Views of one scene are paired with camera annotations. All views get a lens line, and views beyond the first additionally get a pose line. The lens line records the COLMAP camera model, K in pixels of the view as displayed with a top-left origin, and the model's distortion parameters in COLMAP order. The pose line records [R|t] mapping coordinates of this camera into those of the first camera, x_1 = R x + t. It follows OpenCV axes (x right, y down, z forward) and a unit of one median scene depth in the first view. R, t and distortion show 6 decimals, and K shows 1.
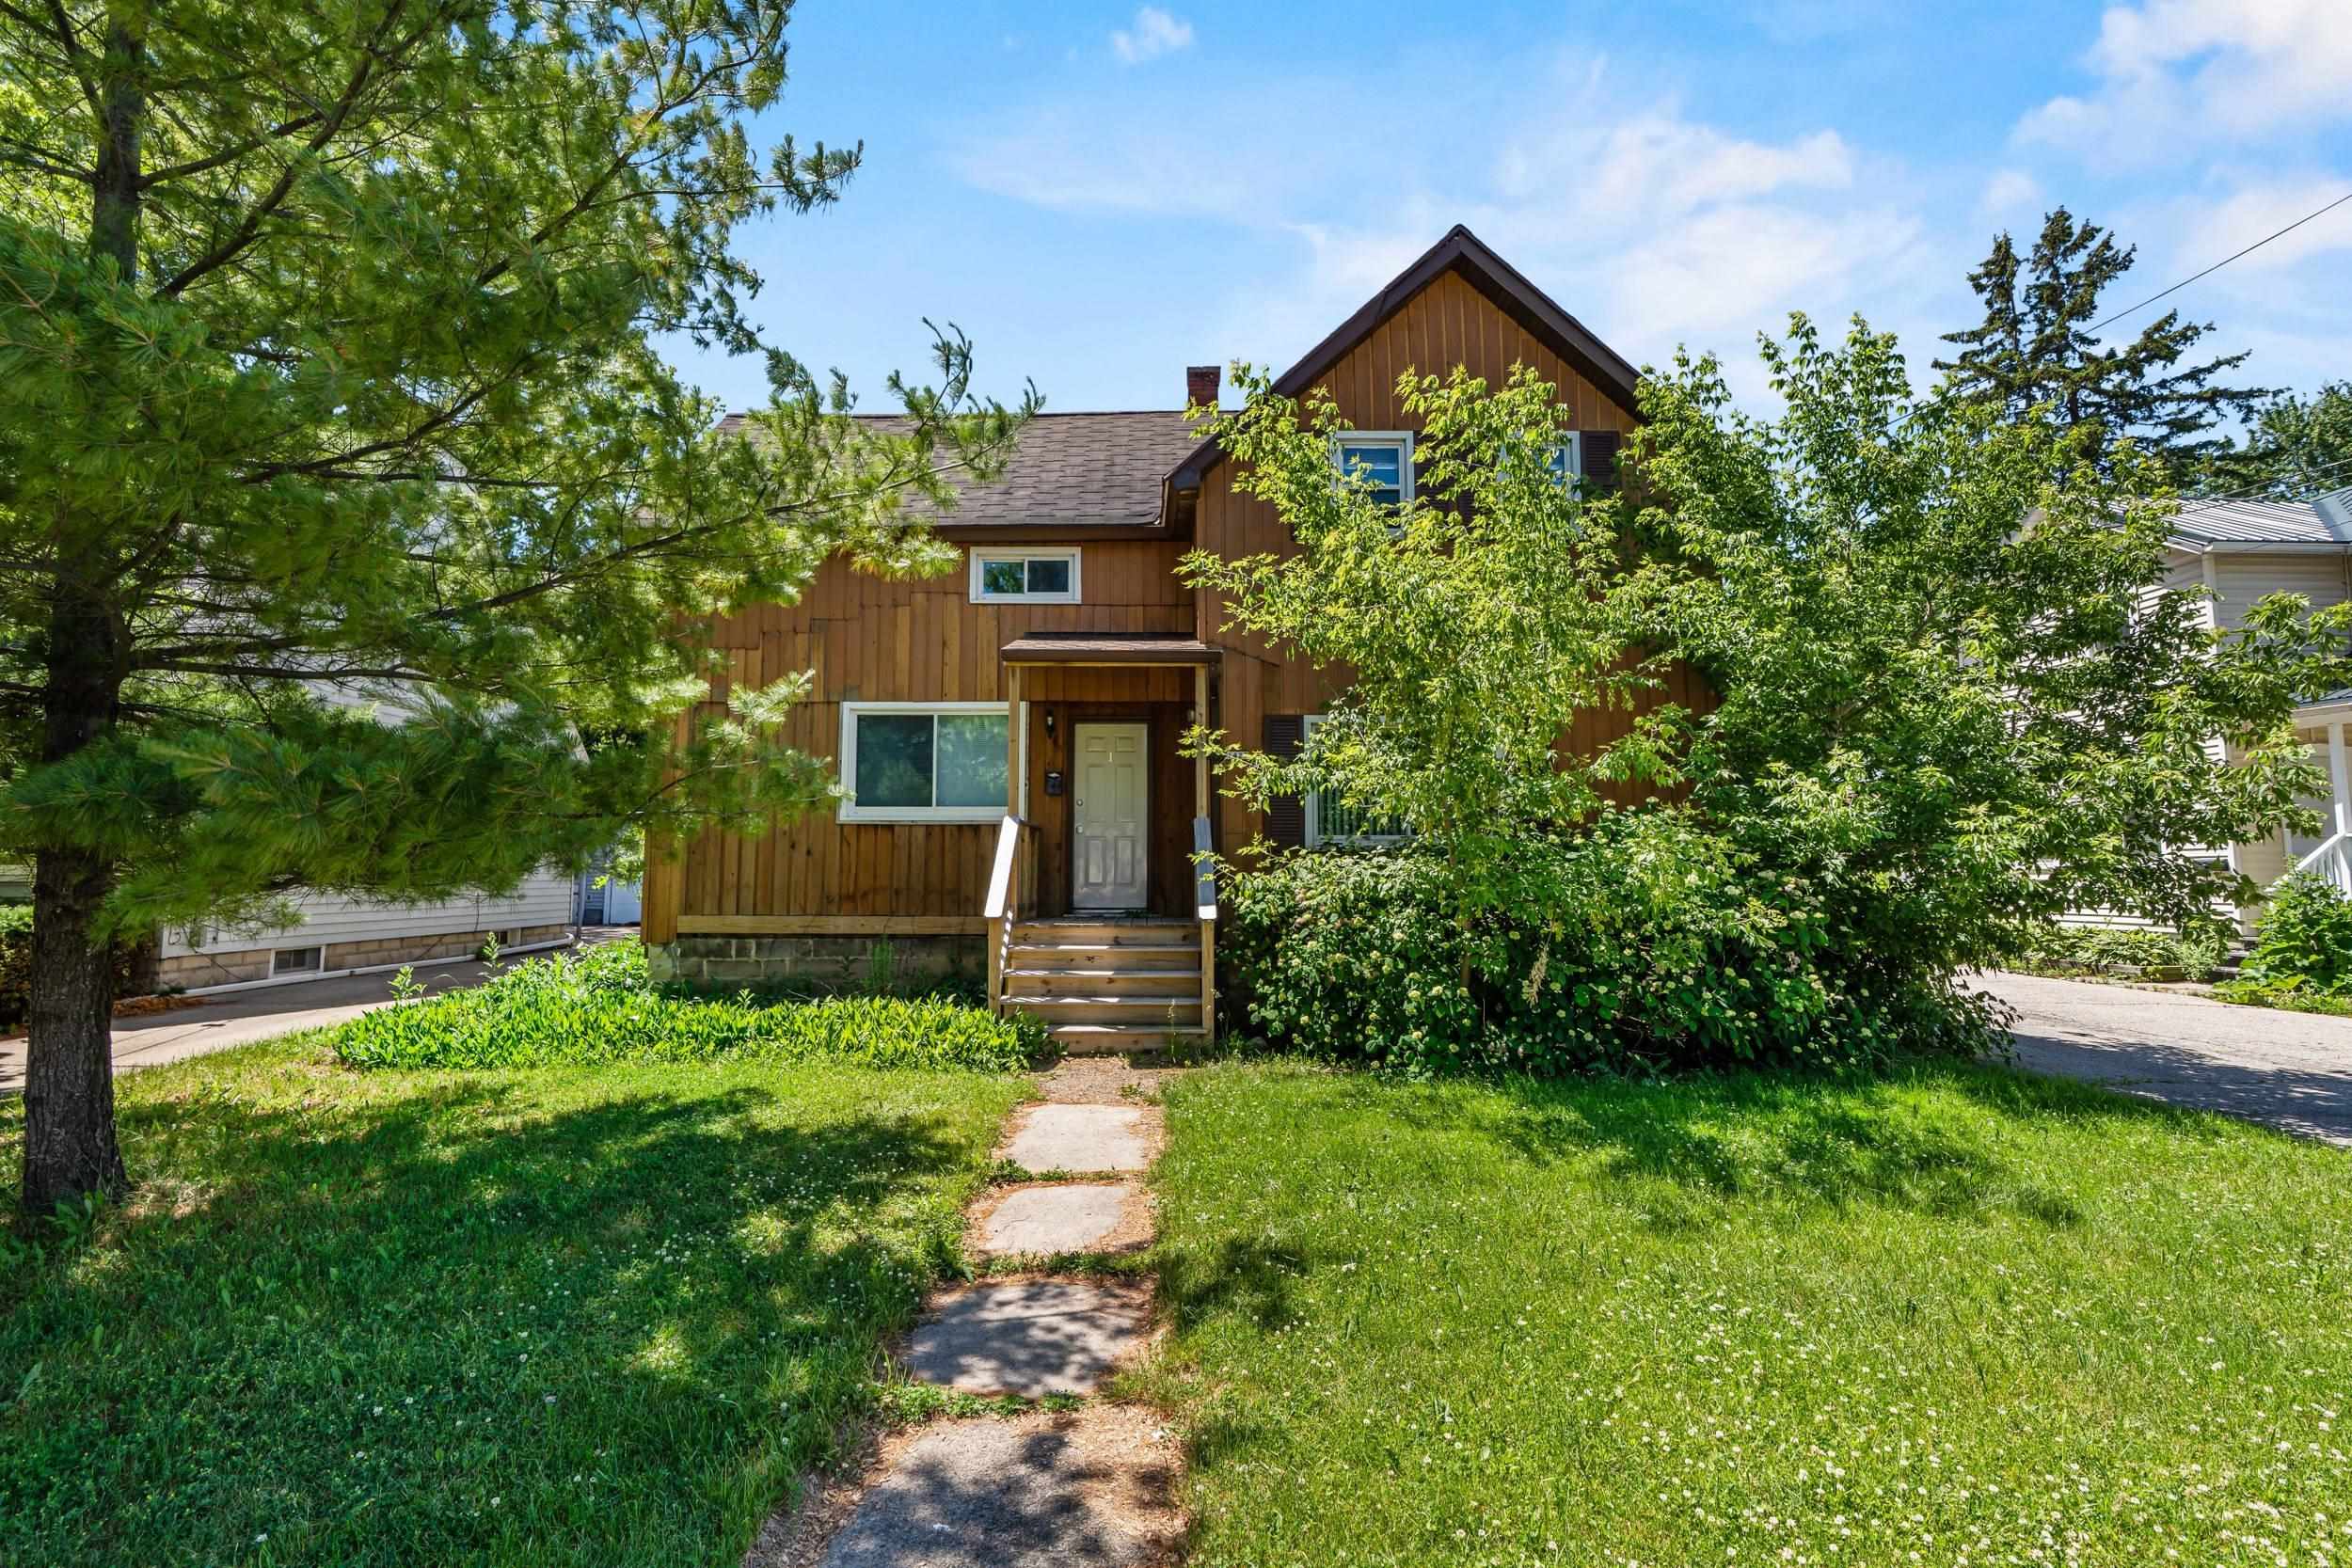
lens RADIAL K [[1085.0, 0, 1176.0], [0, 1085.0, 784.0], [0, 0, 1]] dist [-0.001145, -0.000448]
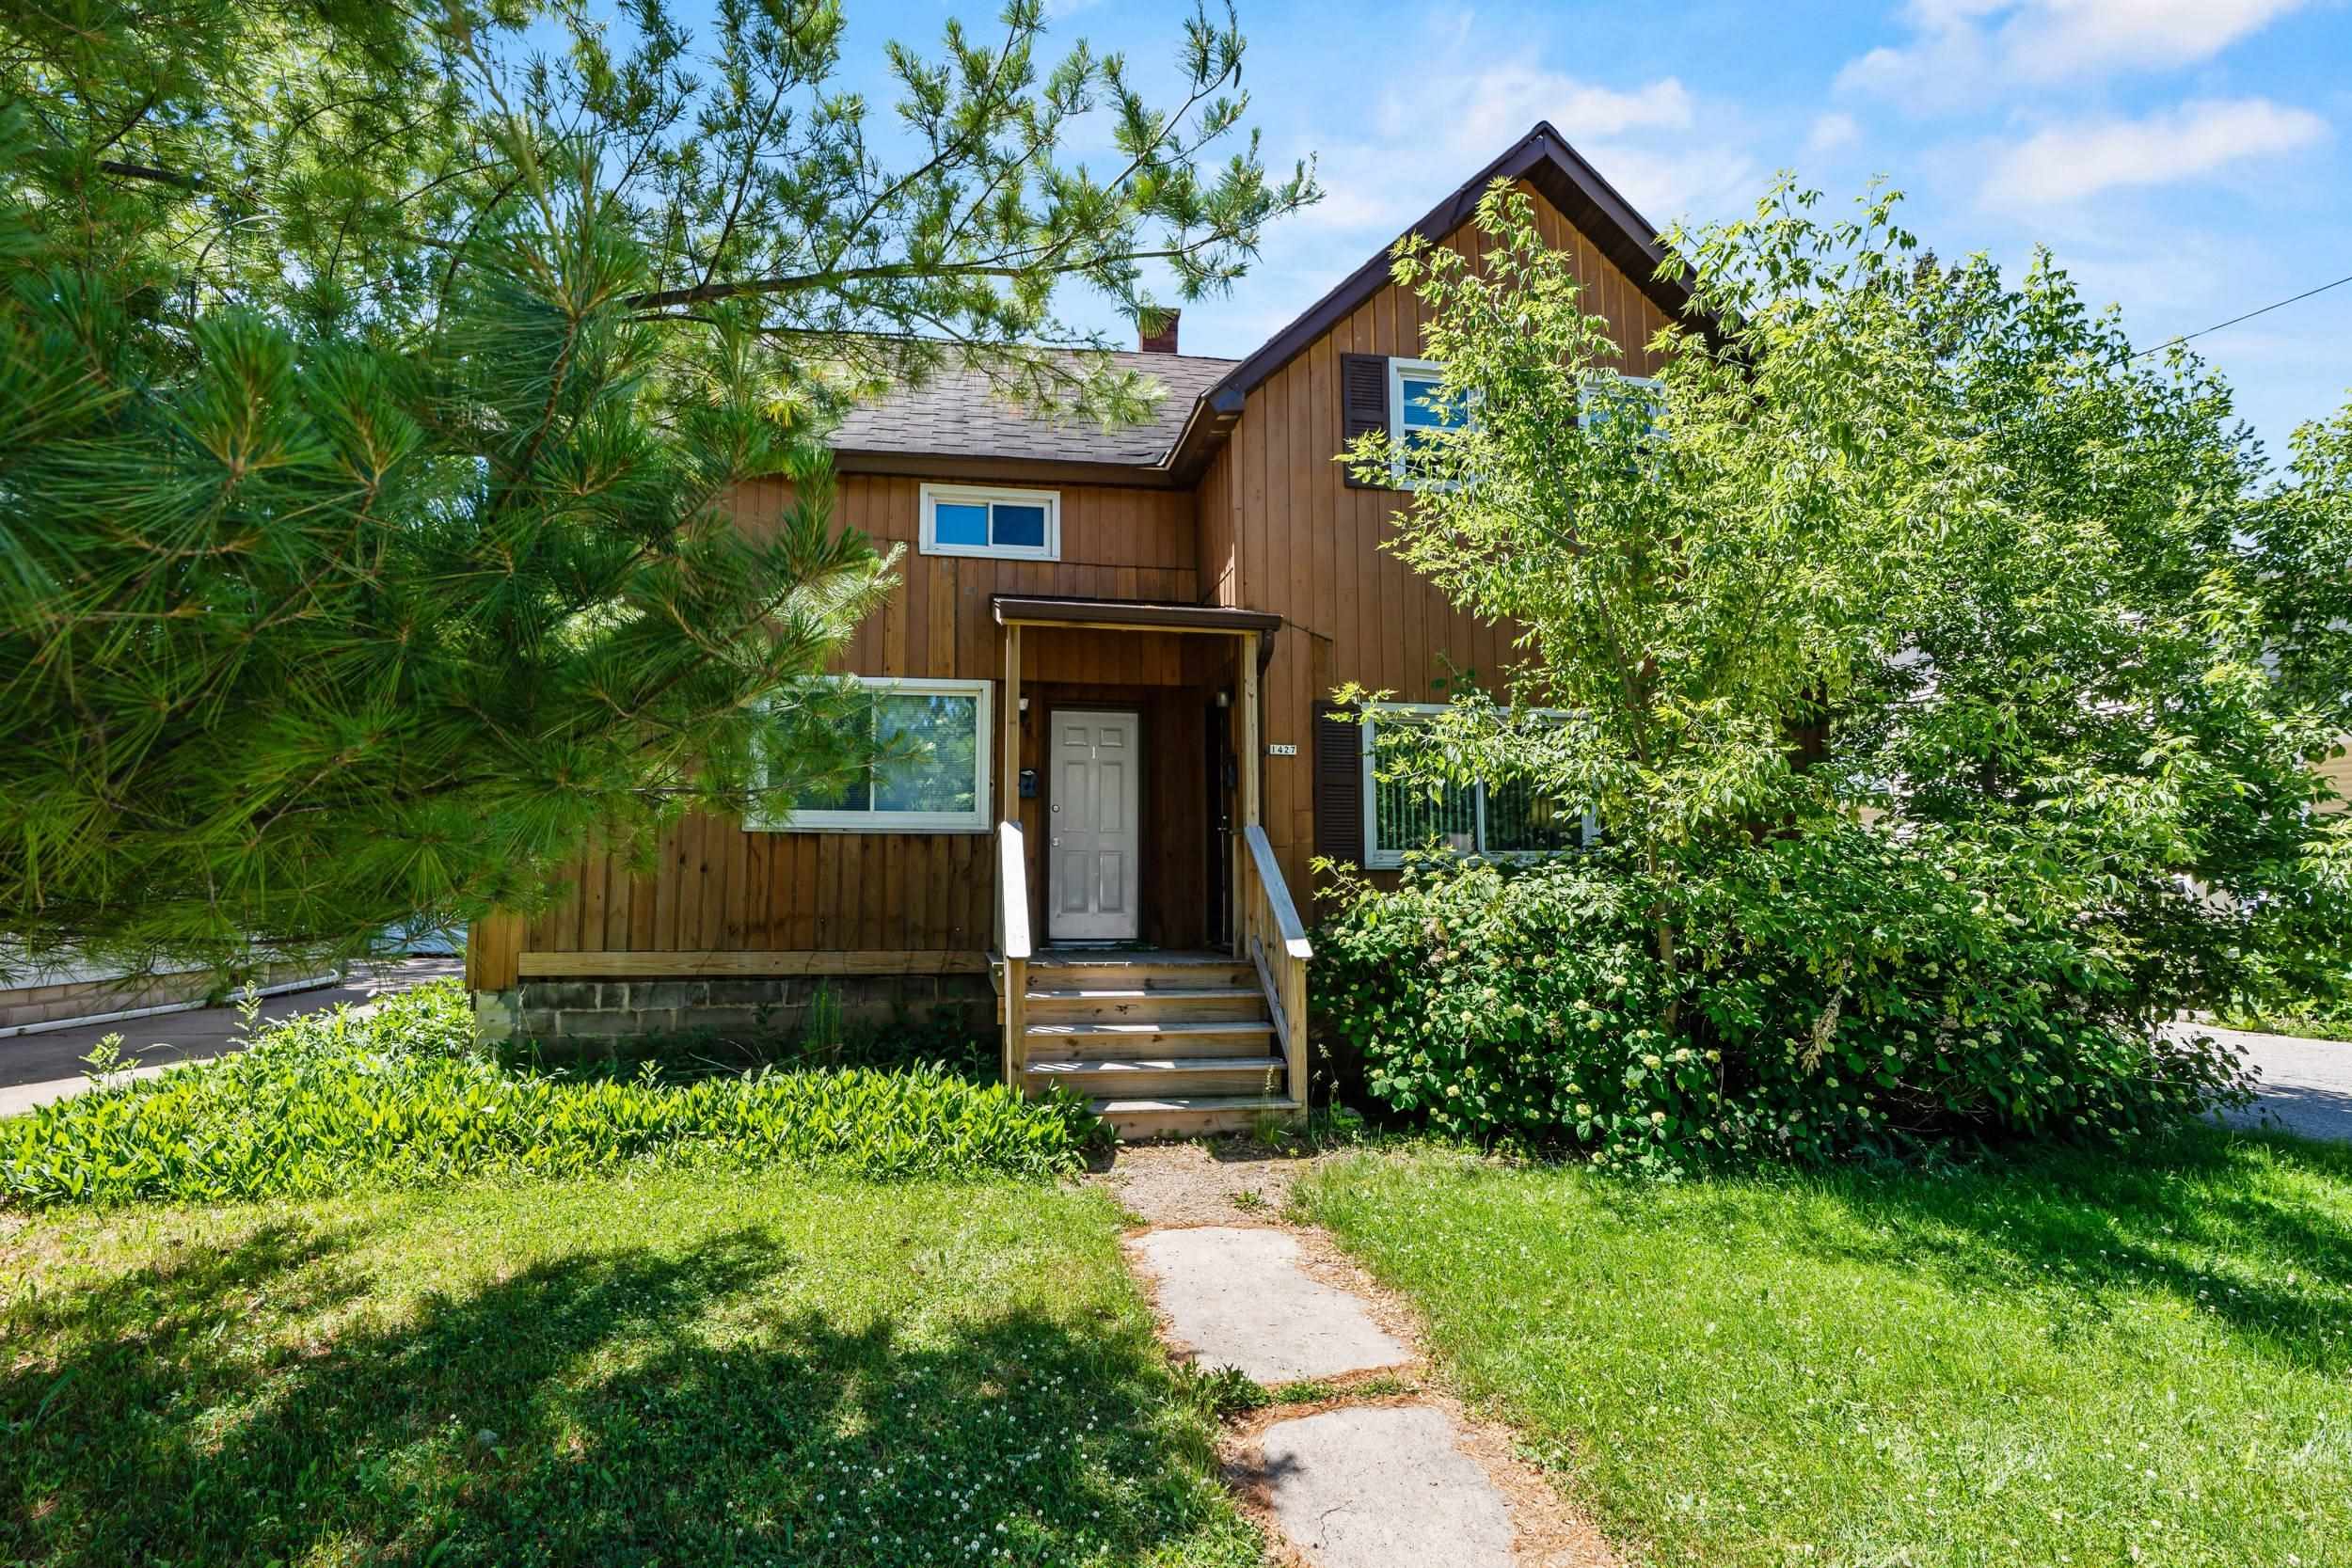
lens RADIAL K [[1121.4, 0, 1174.3], [0, 1121.4, 789.1], [0, 0, 1]] dist [-0.002676, 0.000794]
pose [[0.989377, 0.013626, 0.144736, -0.174874], [-0.011781, 0.999838, -0.013598, 0.019479], [-0.144898, 0.011748, 0.989377, 0.237608]]
